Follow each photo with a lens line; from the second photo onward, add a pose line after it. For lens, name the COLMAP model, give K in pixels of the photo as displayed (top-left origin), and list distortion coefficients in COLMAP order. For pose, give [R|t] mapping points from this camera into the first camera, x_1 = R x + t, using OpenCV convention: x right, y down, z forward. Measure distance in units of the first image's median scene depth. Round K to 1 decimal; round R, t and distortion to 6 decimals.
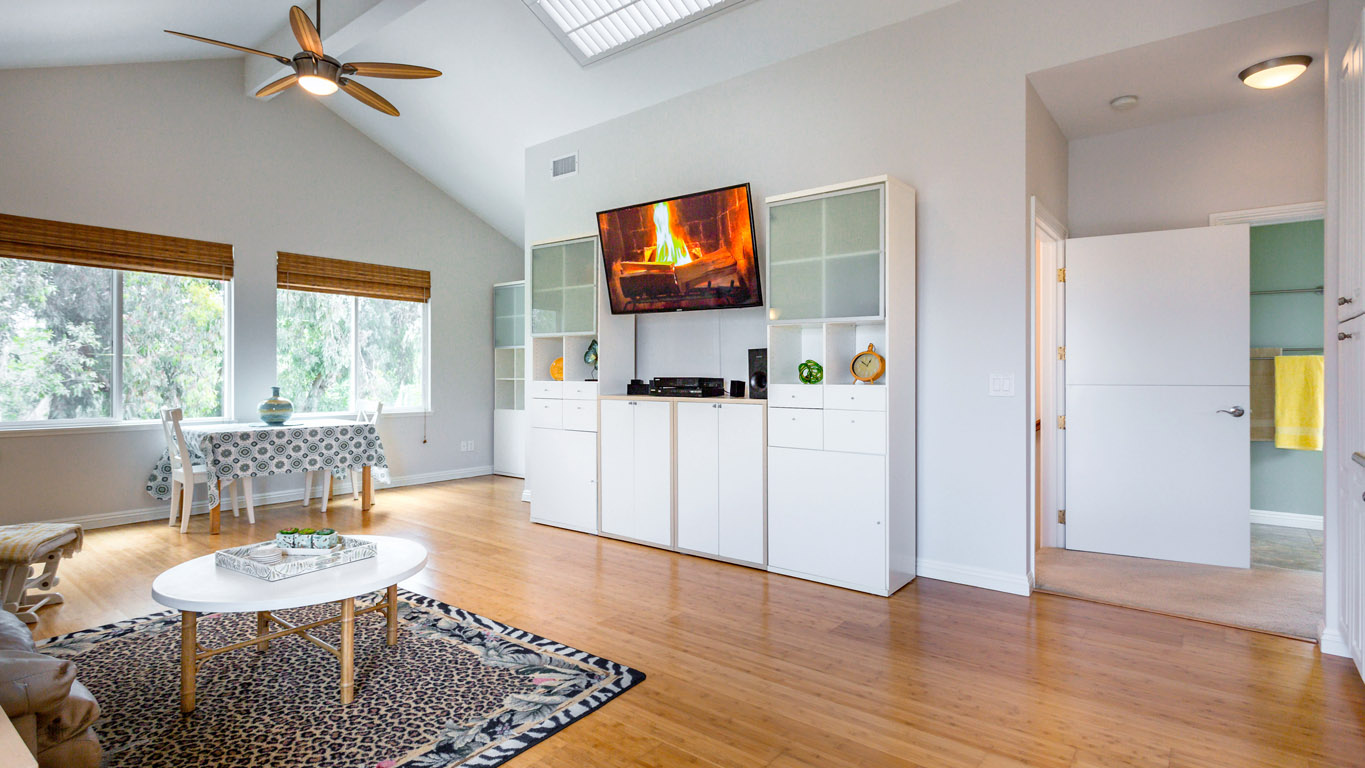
lens RADIAL K [[668.0, 0, 679.7], [0, 668.0, 362.5], [0, 0, 1]] dist [0.001590, 0.000278]
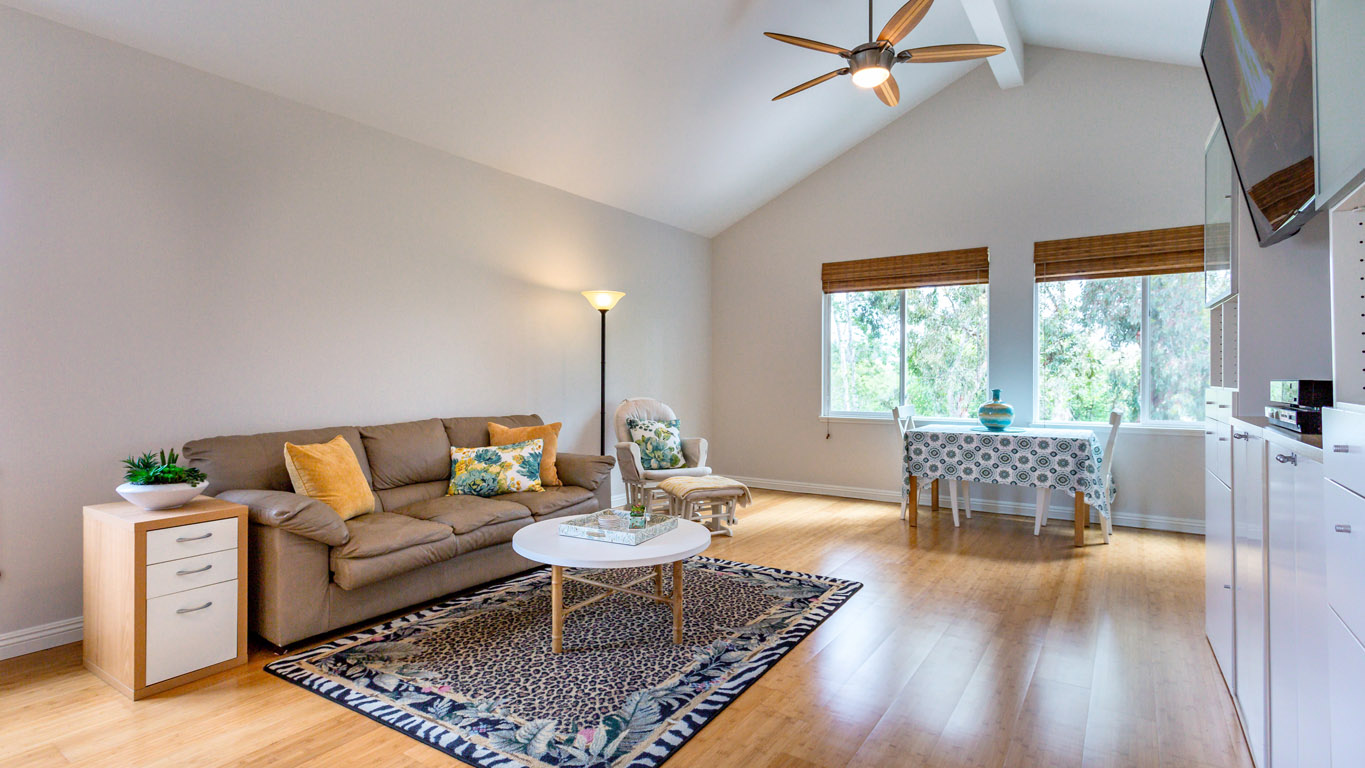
lens RADIAL K [[668.0, 0, 679.7], [0, 668.0, 362.5], [0, 0, 1]] dist [0.001590, 0.000278]
pose [[0.067639, -0.026405, -0.997360, 0.520591], [0.018204, 0.999516, -0.025227, 0.023896], [0.997544, -0.016450, 0.068087, 0.846211]]
